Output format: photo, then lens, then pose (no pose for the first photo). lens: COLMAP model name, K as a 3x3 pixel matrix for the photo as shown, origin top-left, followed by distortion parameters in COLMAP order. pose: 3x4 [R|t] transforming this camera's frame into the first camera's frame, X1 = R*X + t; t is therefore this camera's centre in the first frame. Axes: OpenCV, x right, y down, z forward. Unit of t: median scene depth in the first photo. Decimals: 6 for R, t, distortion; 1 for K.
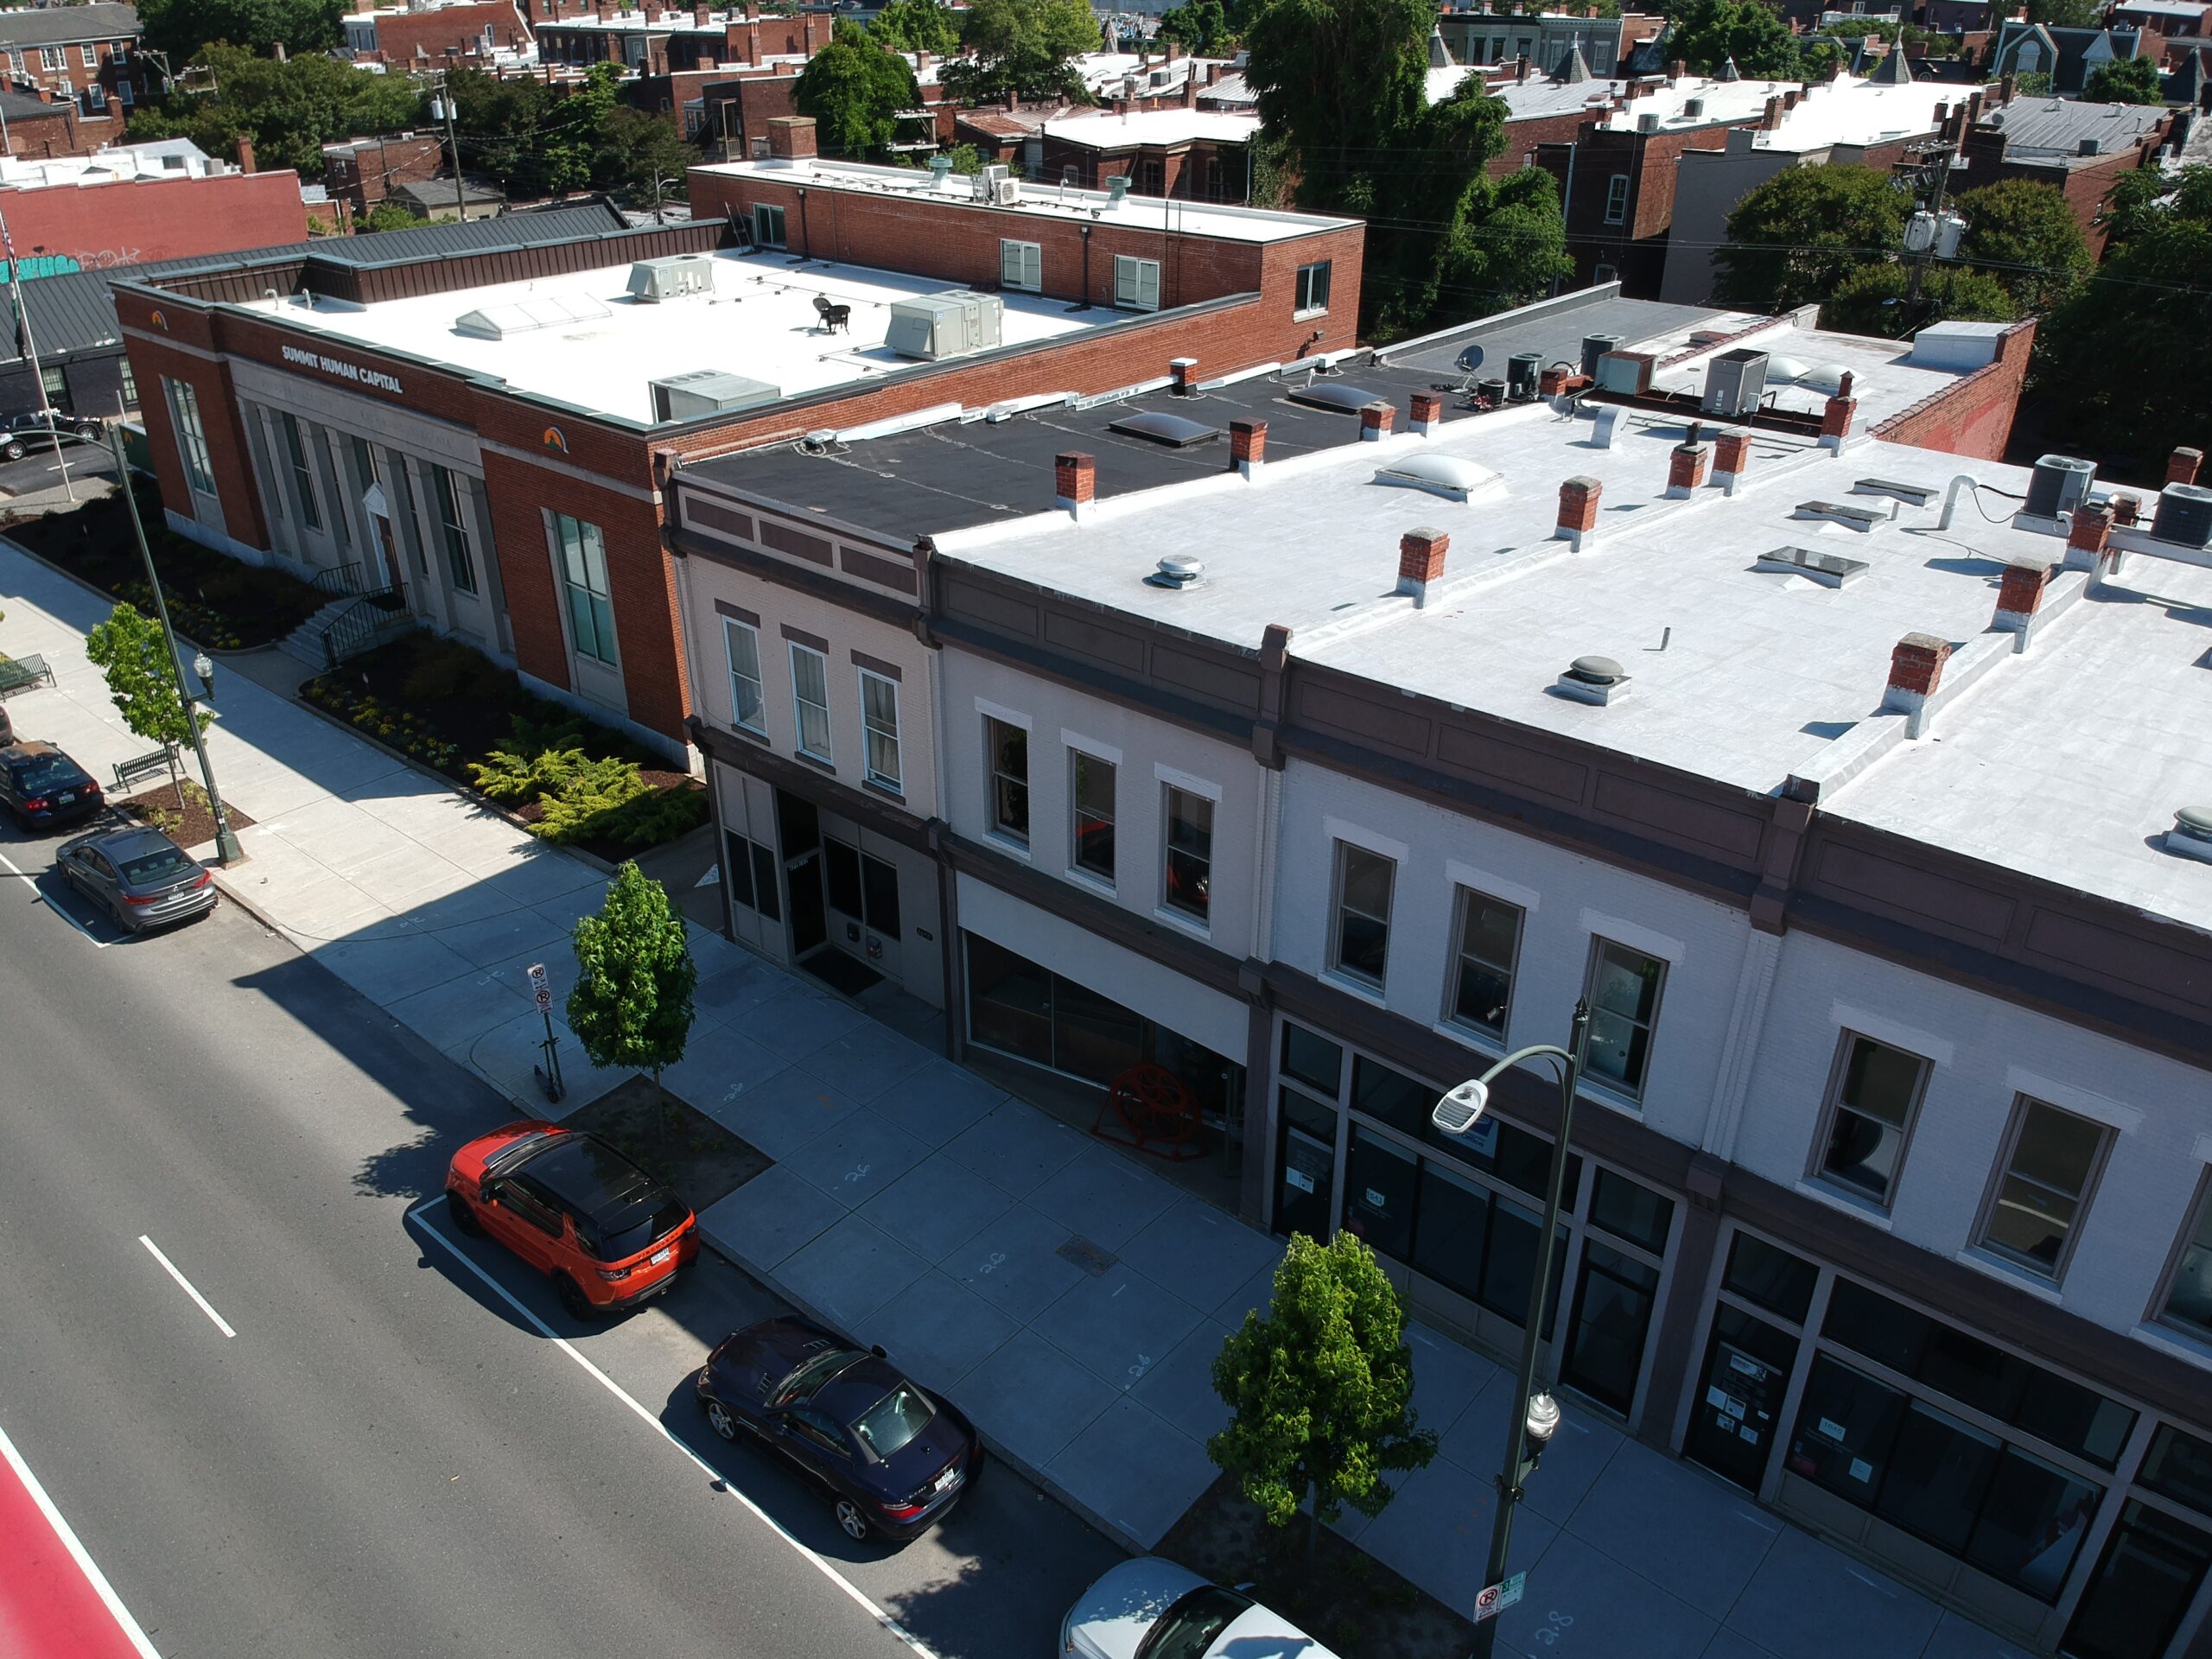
lens RADIAL K [[1613.8, 0, 1106.0], [0, 1613.8, 829.5], [0, 0, 1]] dist [0.061113, -0.112488]
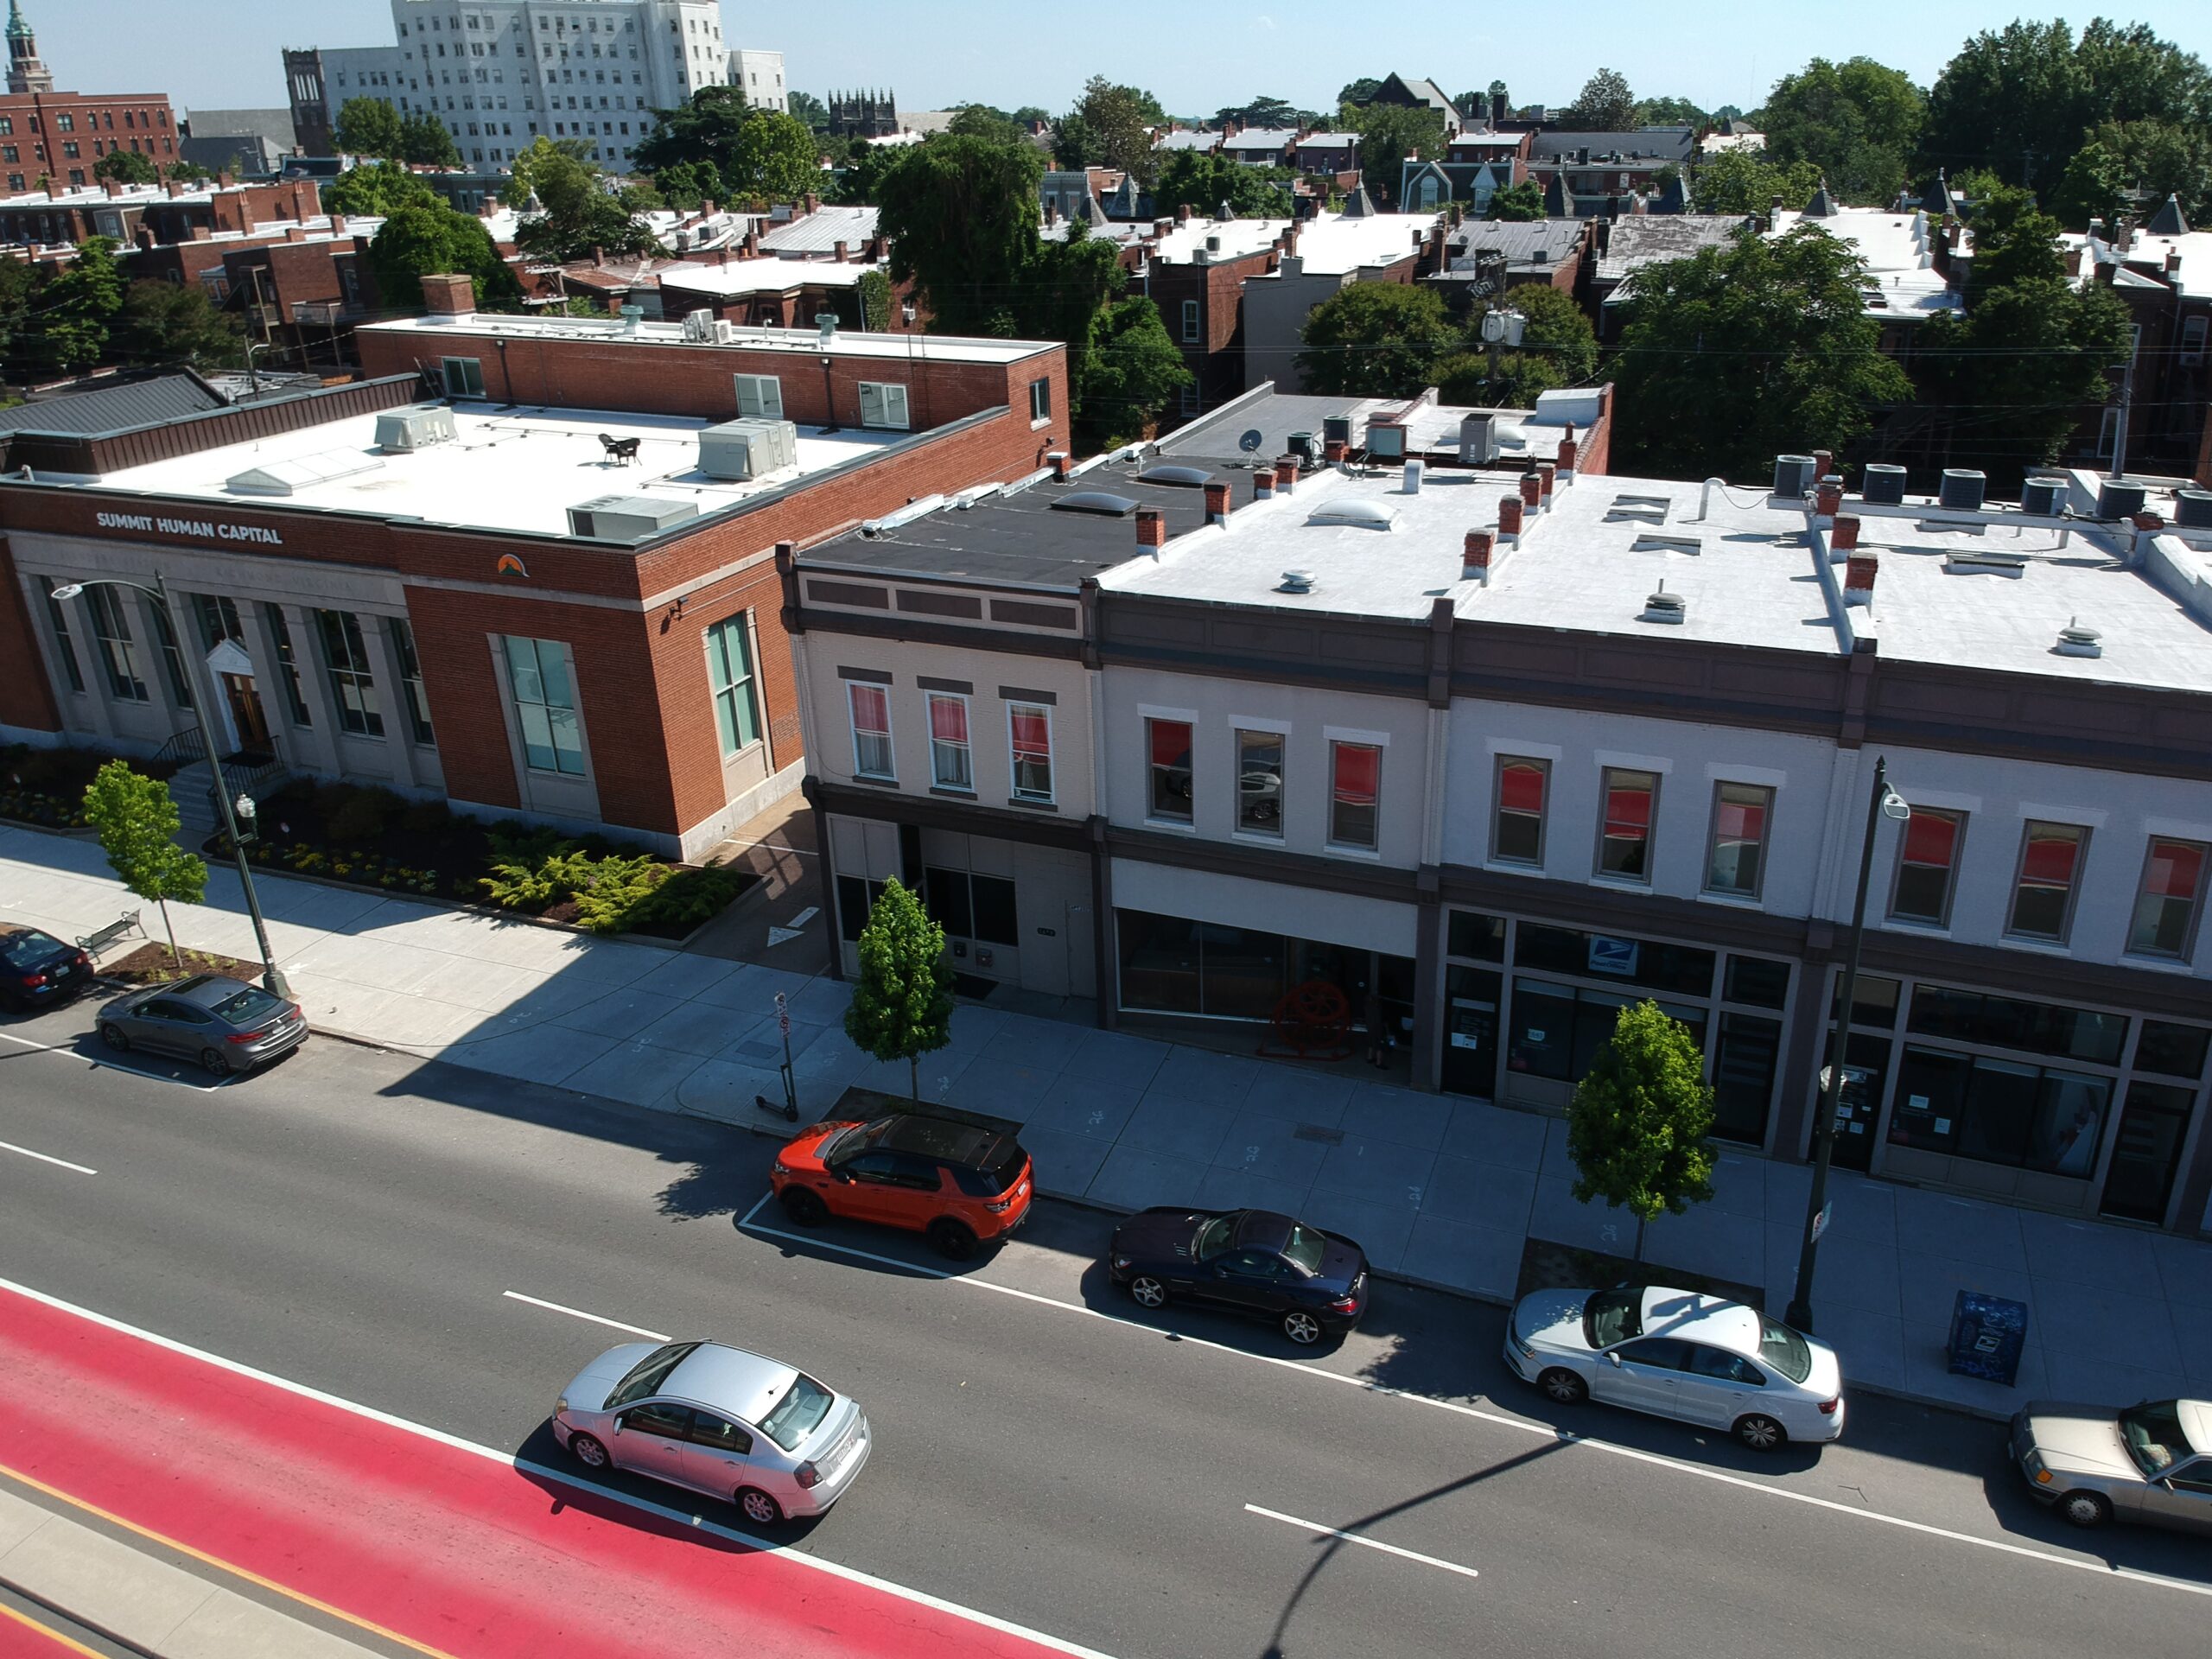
lens RADIAL K [[1624.3, 0, 1107.8], [0, 1624.3, 788.4], [0, 0, 1]] dist [0.090455, -0.162817]
pose [[0.942698, -0.132548, 0.306189, -0.319388], [0.163965, 0.983285, -0.079155, 0.048812], [-0.290579, 0.124823, 0.948674, -0.099283]]
